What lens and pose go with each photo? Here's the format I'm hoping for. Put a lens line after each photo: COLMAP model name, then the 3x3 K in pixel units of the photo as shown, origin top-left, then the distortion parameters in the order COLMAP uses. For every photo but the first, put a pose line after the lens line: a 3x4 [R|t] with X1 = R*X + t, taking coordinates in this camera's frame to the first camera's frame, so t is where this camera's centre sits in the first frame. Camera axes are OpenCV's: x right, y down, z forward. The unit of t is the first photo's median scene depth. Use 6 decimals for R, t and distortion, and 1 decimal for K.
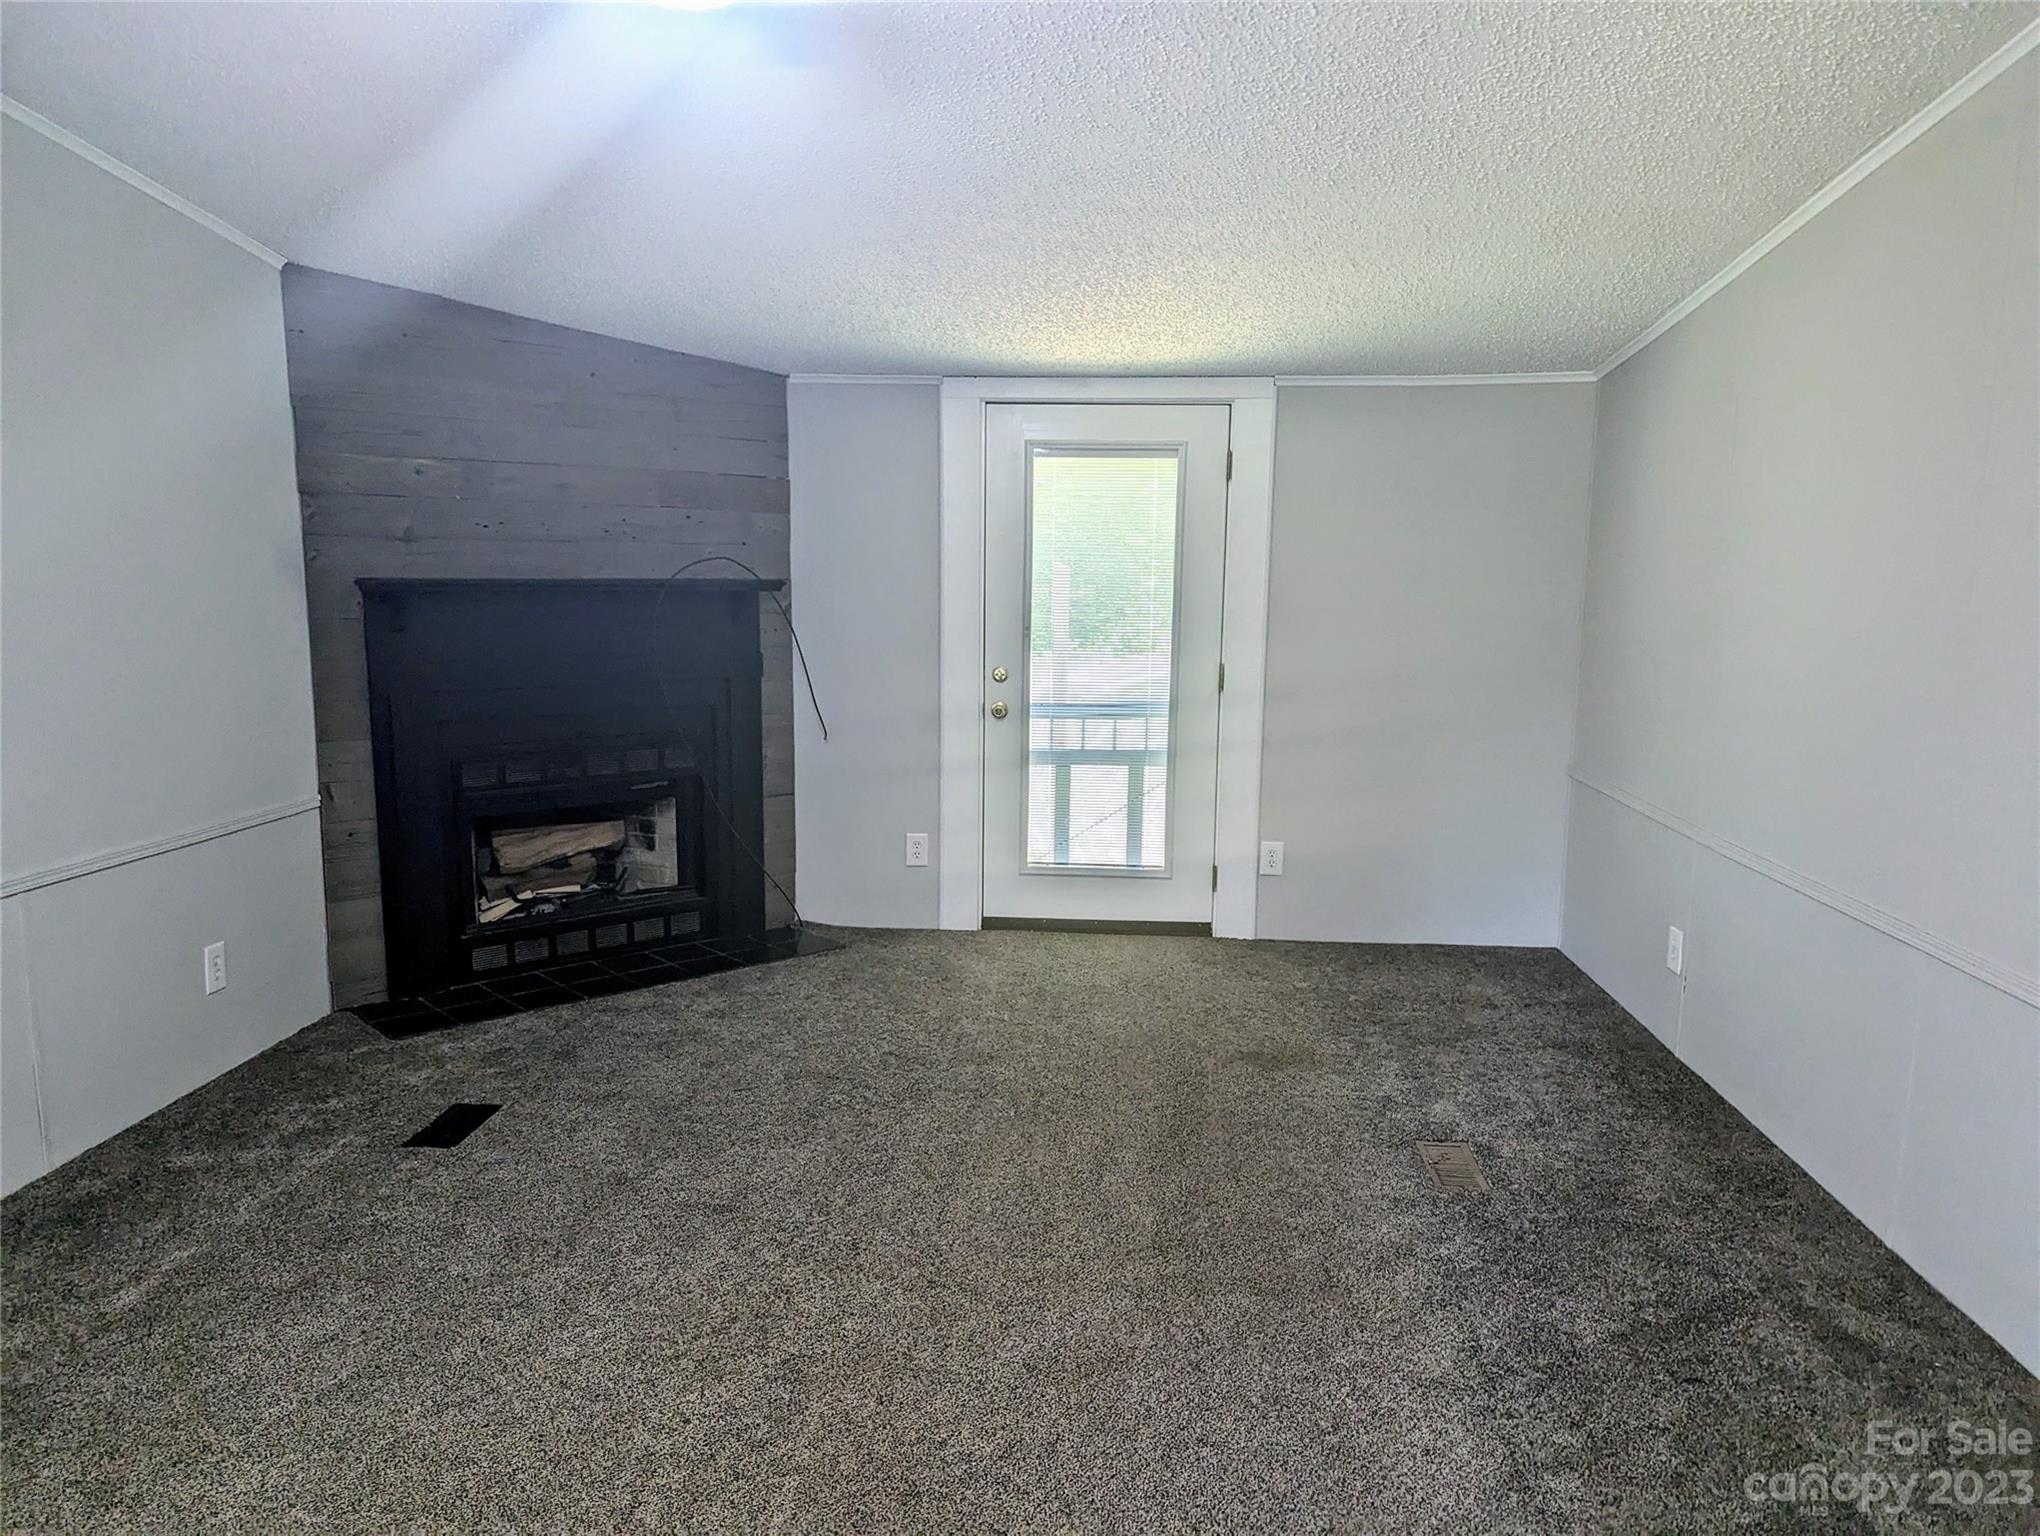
lens RADIAL K [[1425.2, 0, 1037.5], [0, 1425.2, 782.6], [0, 0, 1]] dist [0.074062, -0.102870]
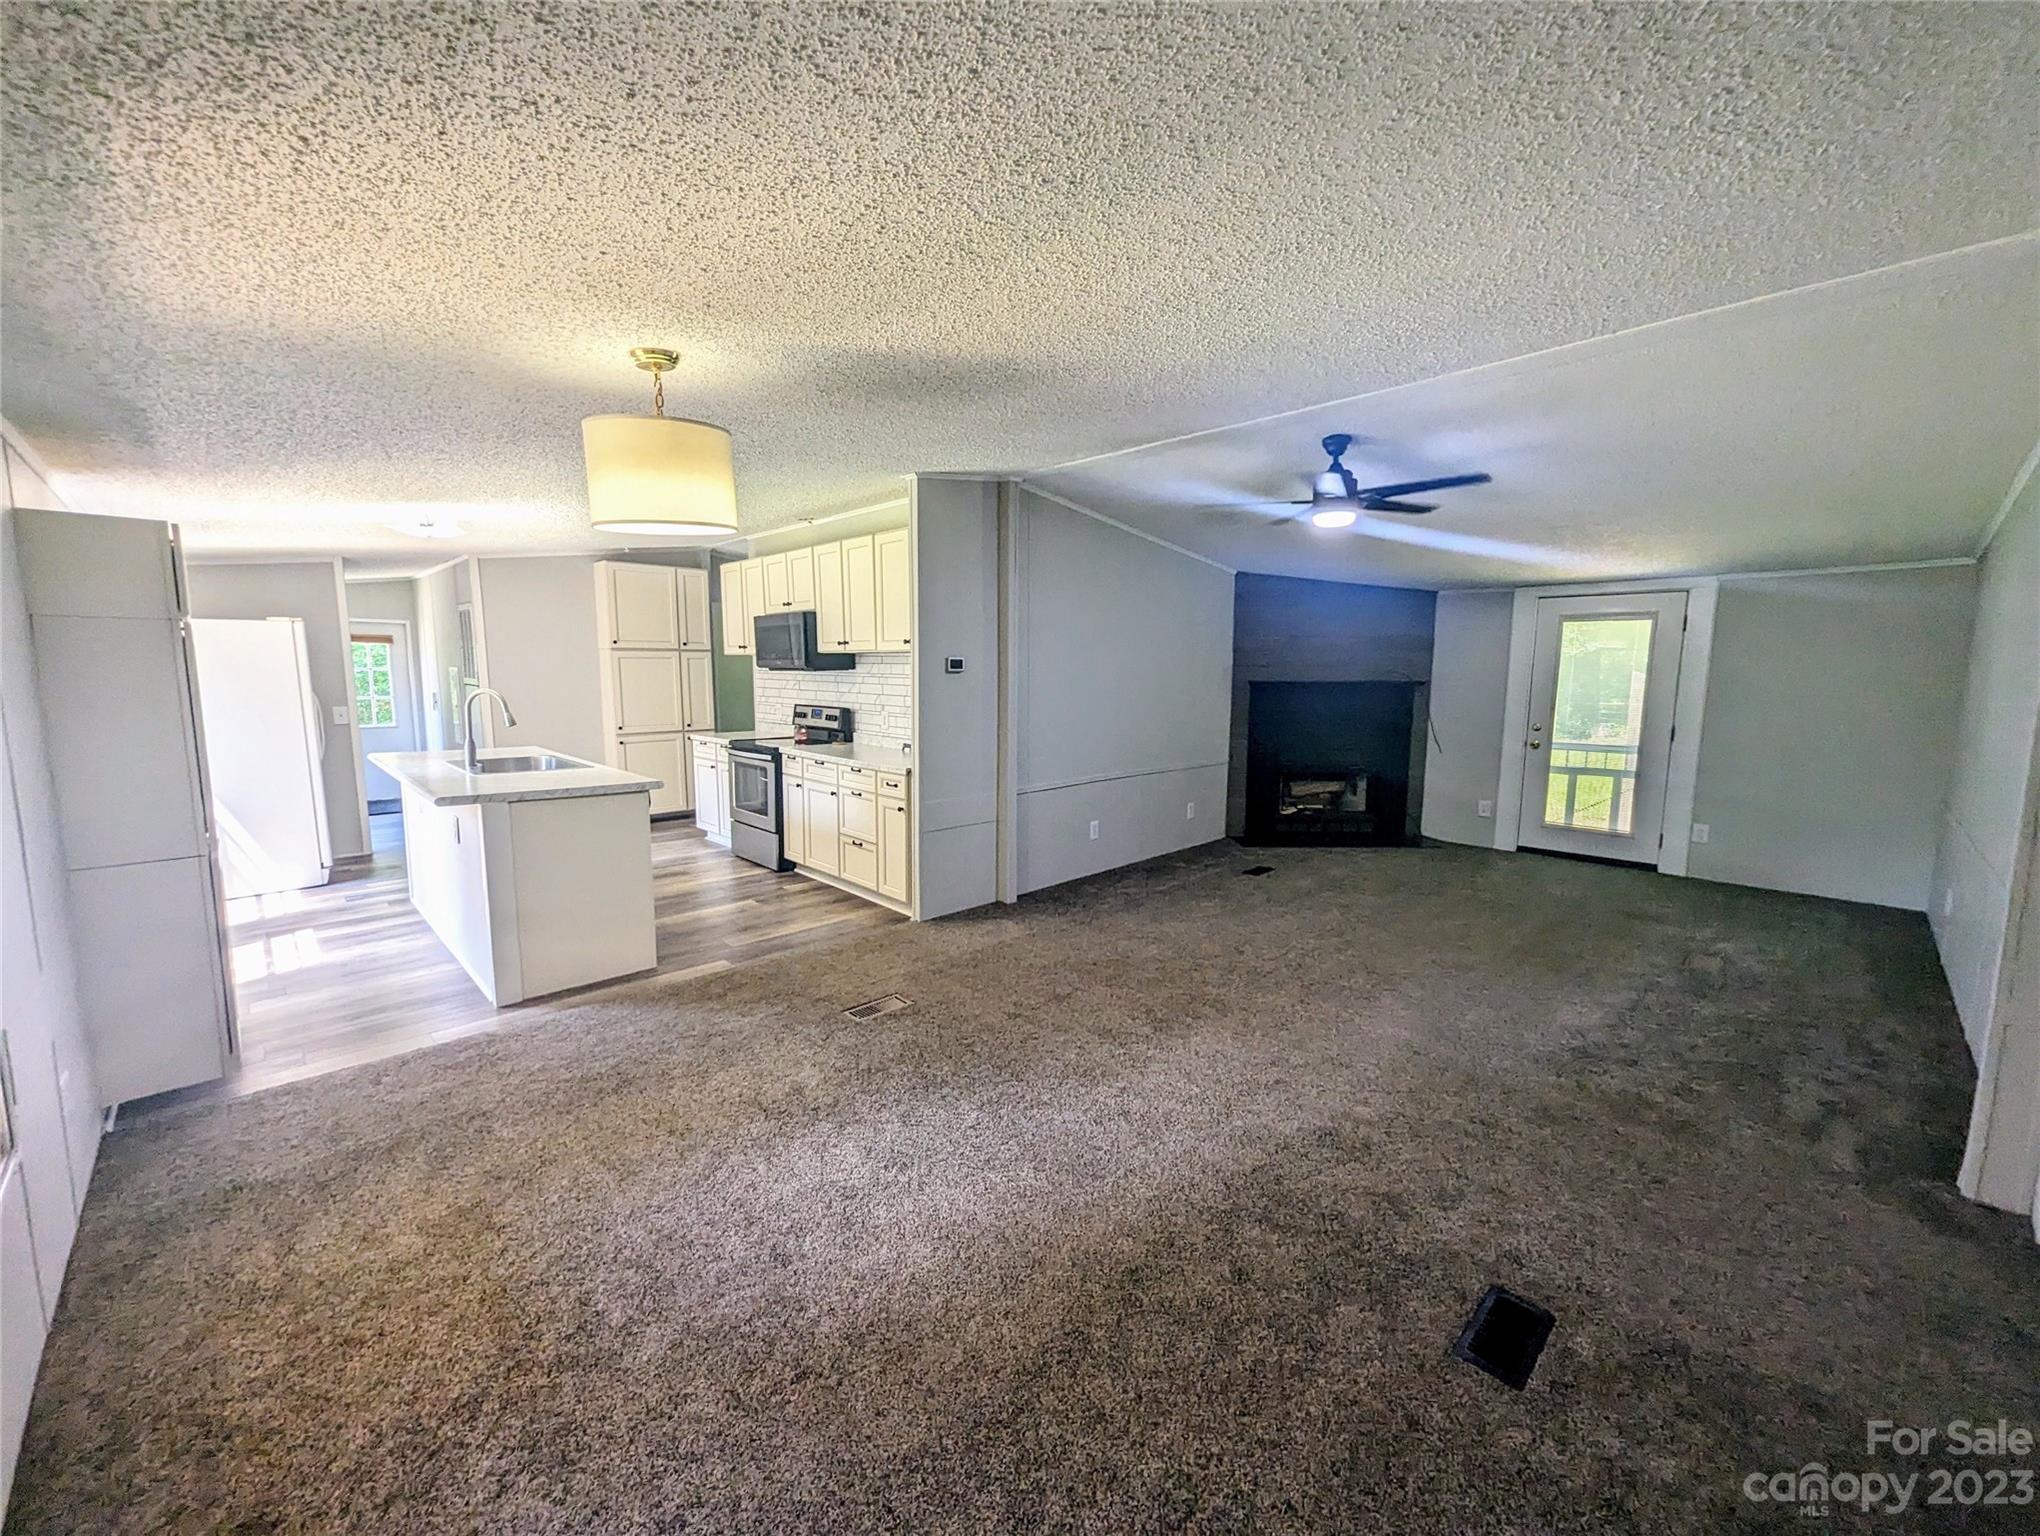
lens RADIAL K [[820.9, 0, 1012.4], [0, 820.9, 772.0], [0, 0, 1]] dist [0.000554, -0.000187]
pose [[0.736956, 0.077833, -0.671444, 0.219325], [-0.097401, 0.995209, 0.008459, 0.052077], [0.668886, 0.059165, 0.741007, -0.381713]]
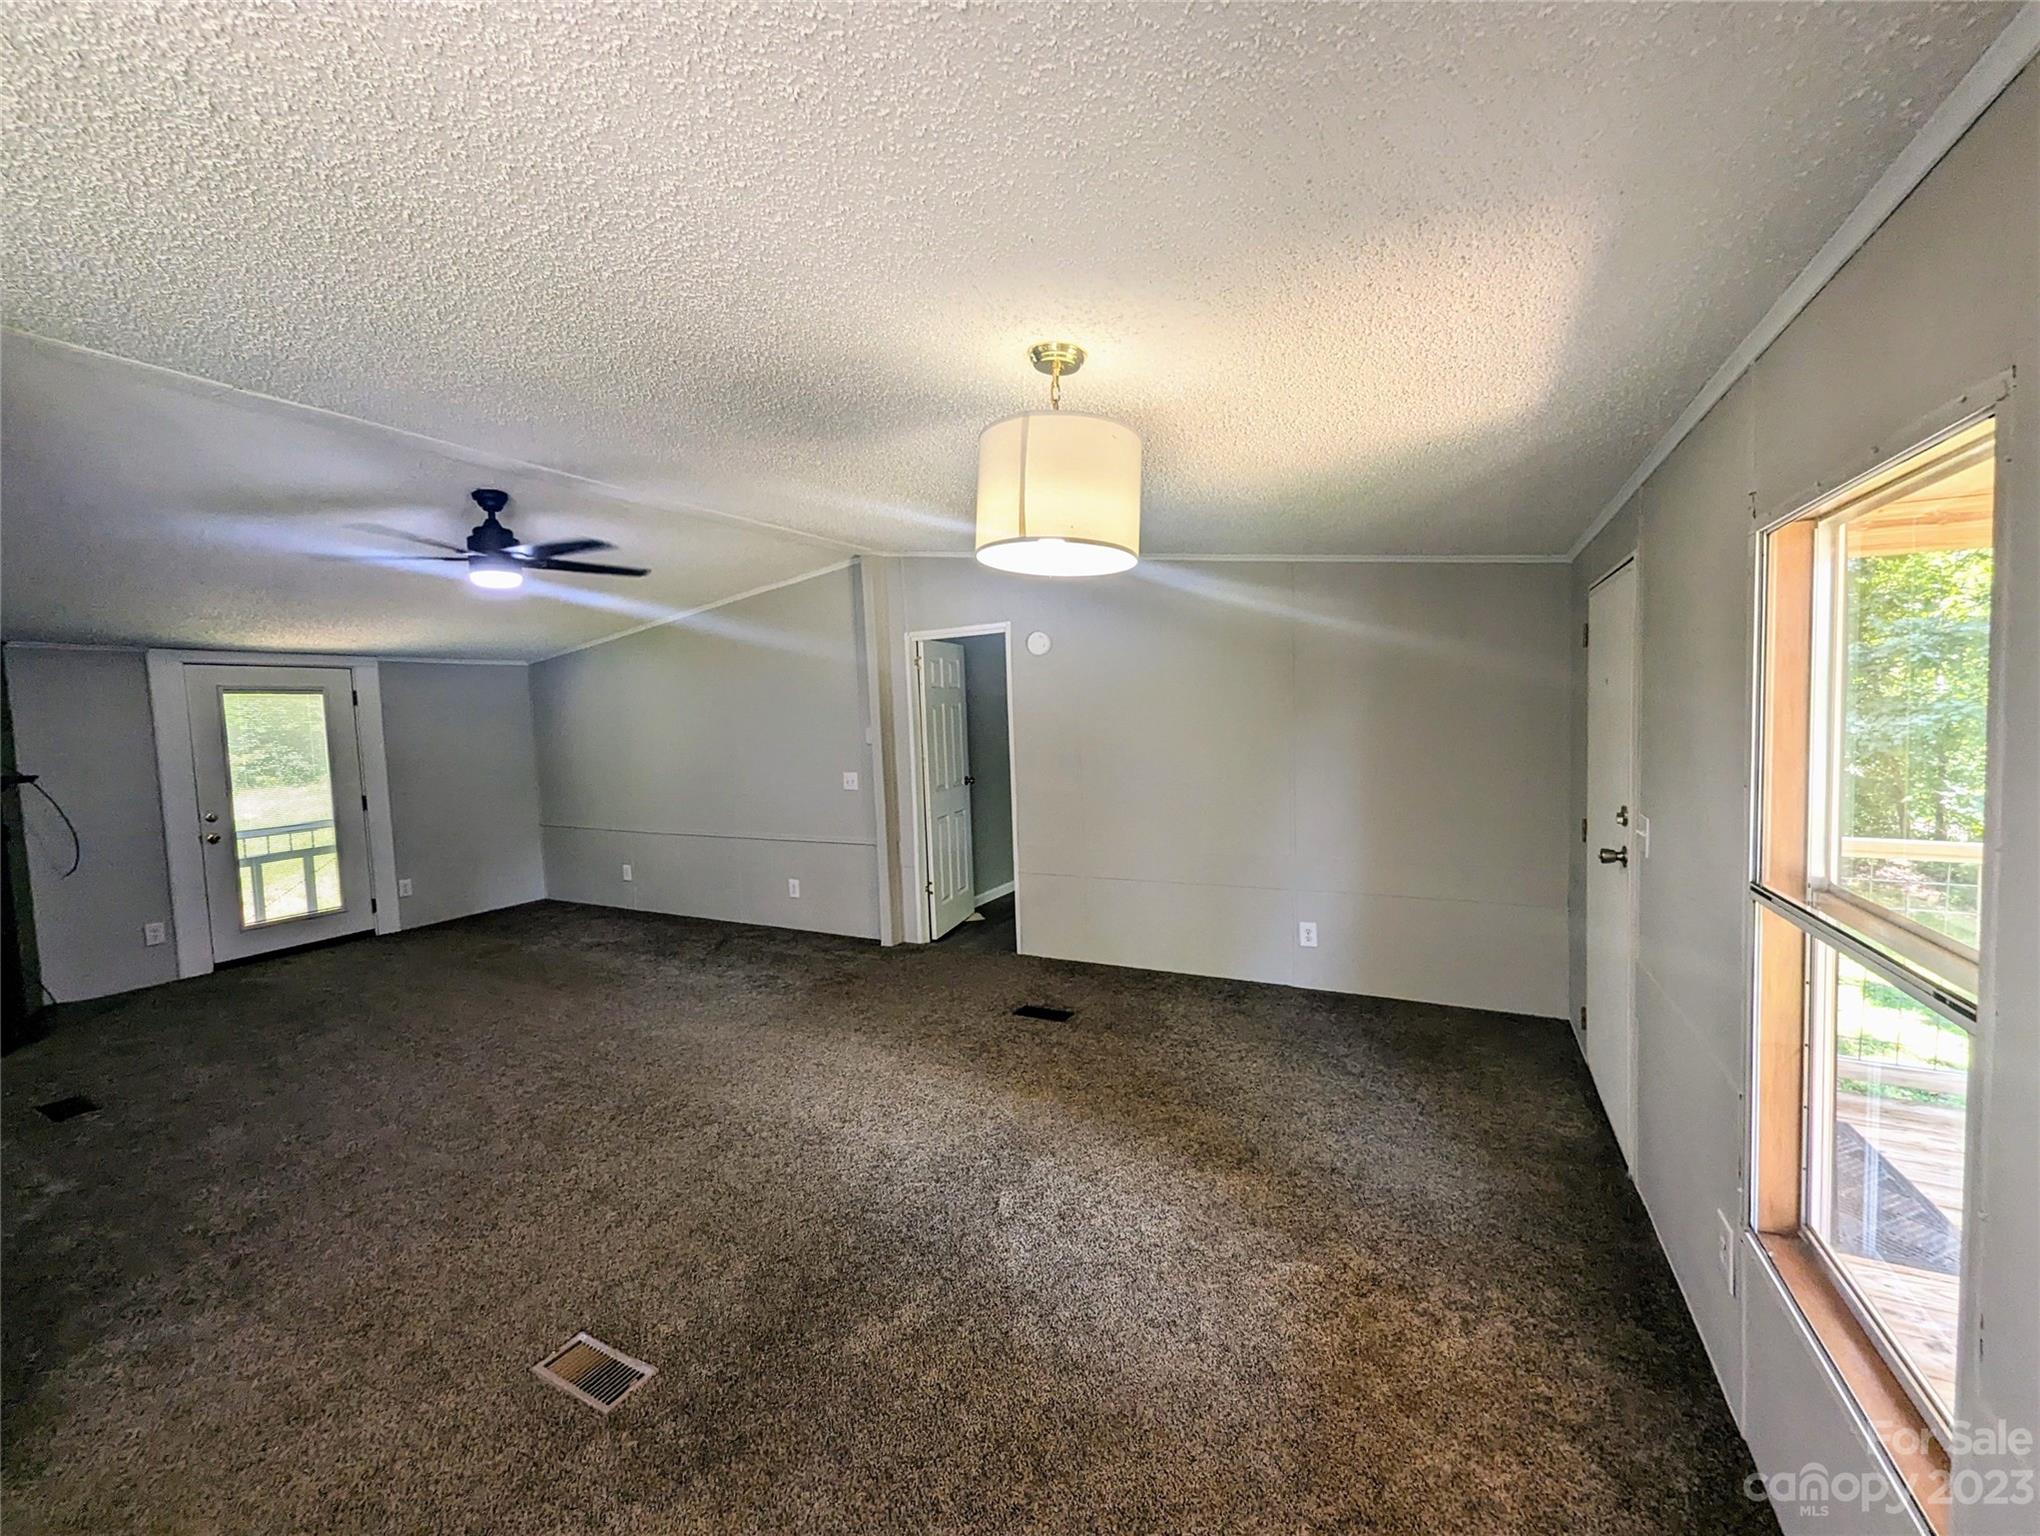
lens RADIAL K [[821.7, 0, 1055.6], [0, 821.7, 765.8], [0, 0, 1]] dist [0.000906, 0.000030]
pose [[0.366008, -0.084739, 0.926746, -0.573096], [0.179956, 0.983494, 0.018856, 0.026515], [-0.913046, 0.159872, 0.375216, -0.307391]]
